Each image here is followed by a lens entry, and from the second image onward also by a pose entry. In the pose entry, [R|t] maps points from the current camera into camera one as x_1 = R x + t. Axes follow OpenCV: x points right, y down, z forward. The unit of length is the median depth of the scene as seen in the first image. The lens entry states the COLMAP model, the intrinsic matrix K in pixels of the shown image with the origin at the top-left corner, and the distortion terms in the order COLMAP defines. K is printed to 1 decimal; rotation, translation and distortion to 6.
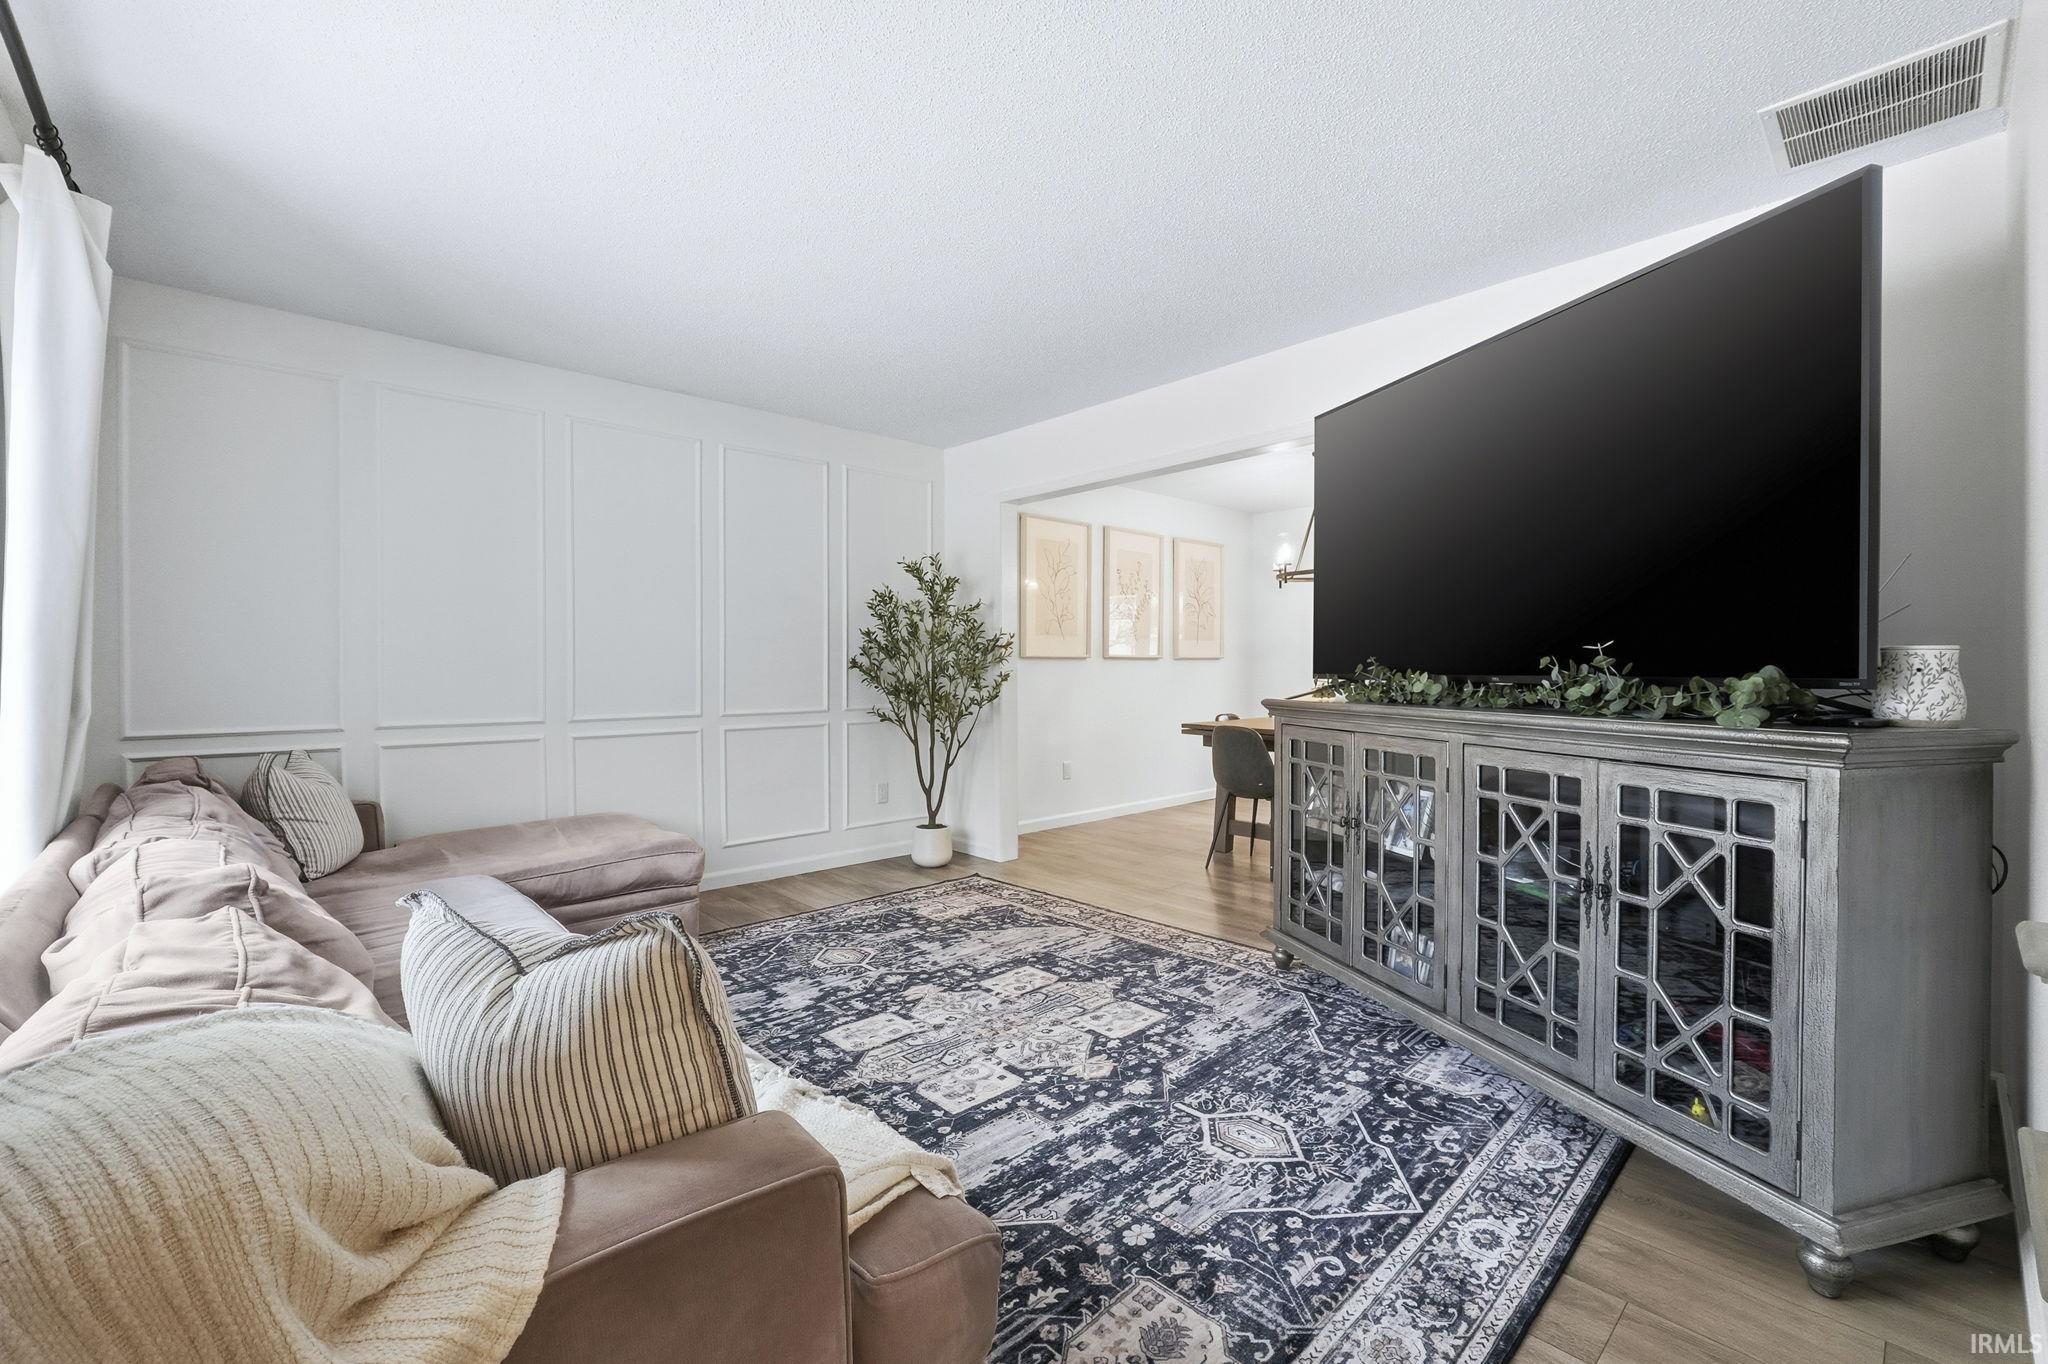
lens RADIAL K [[852.3, 0, 1021.2], [0, 852.3, 672.6], [0, 0, 1]] dist [-0.012976, 0.000849]
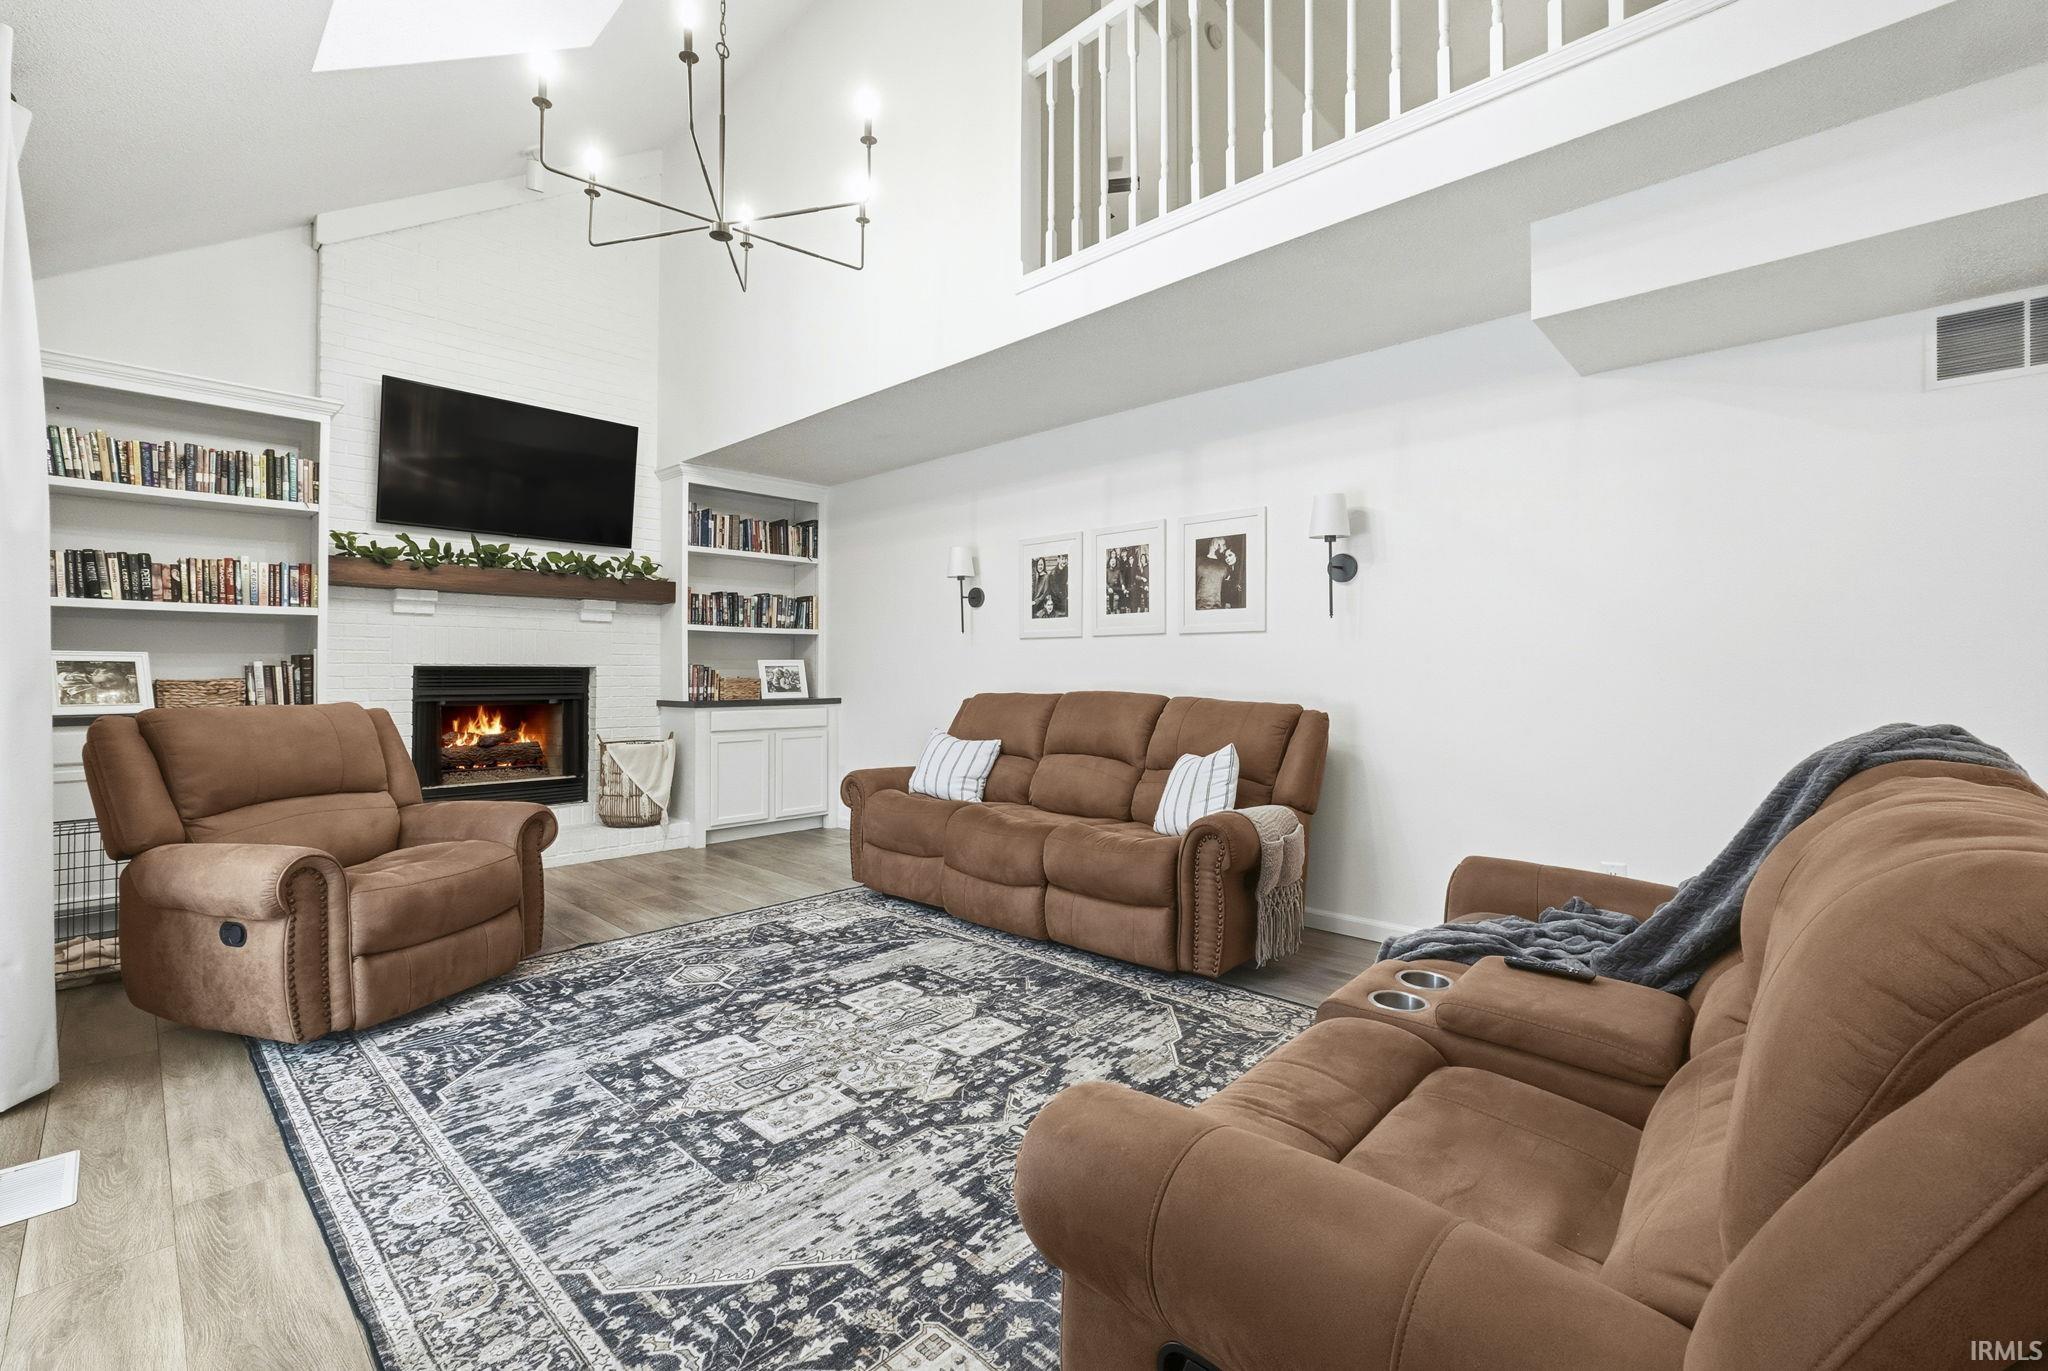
lens RADIAL K [[865.5, 0, 1011.0], [0, 865.5, 678.2], [0, 0, 1]] dist [-0.025892, 0.007790]
pose [[-0.998593, 0.001281, -0.053005, -0.171609], [0.000784, 0.999956, 0.009397, -0.004560], [0.053015, 0.009342, -0.998550, 2.119038]]
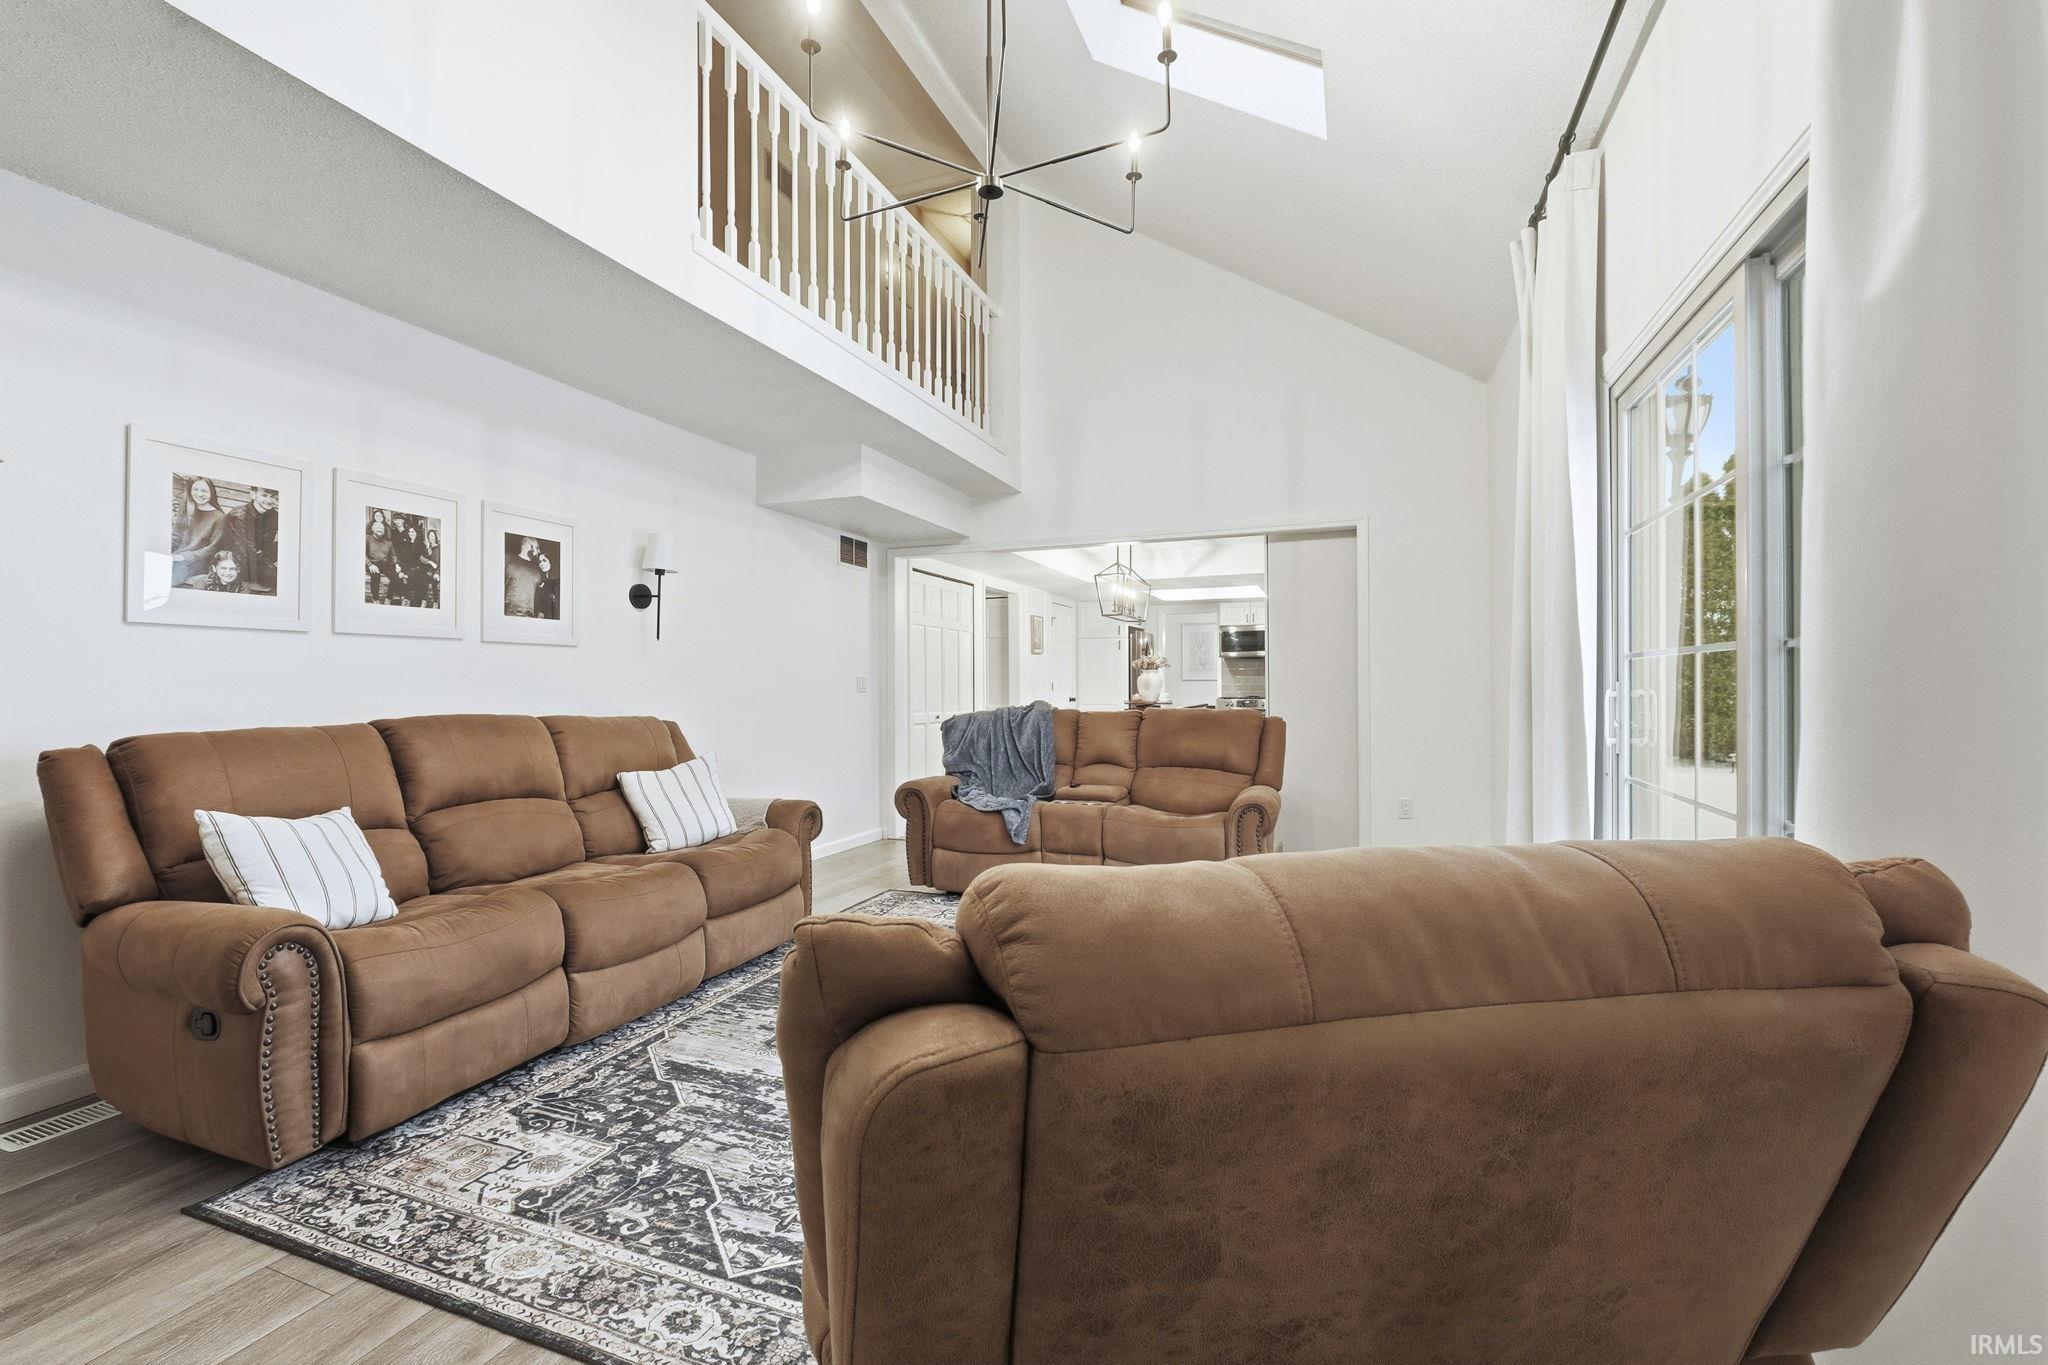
lens RADIAL K [[856.7, 0, 1015.5], [0, 856.7, 676.4], [0, 0, 1]] dist [-0.015144, 0.000343]
pose [[0.429233, -0.013613, -0.903091, 1.010850], [0.006534, 0.999907, -0.011967, 0.003038], [0.903170, -0.000765, 0.429282, 0.622171]]
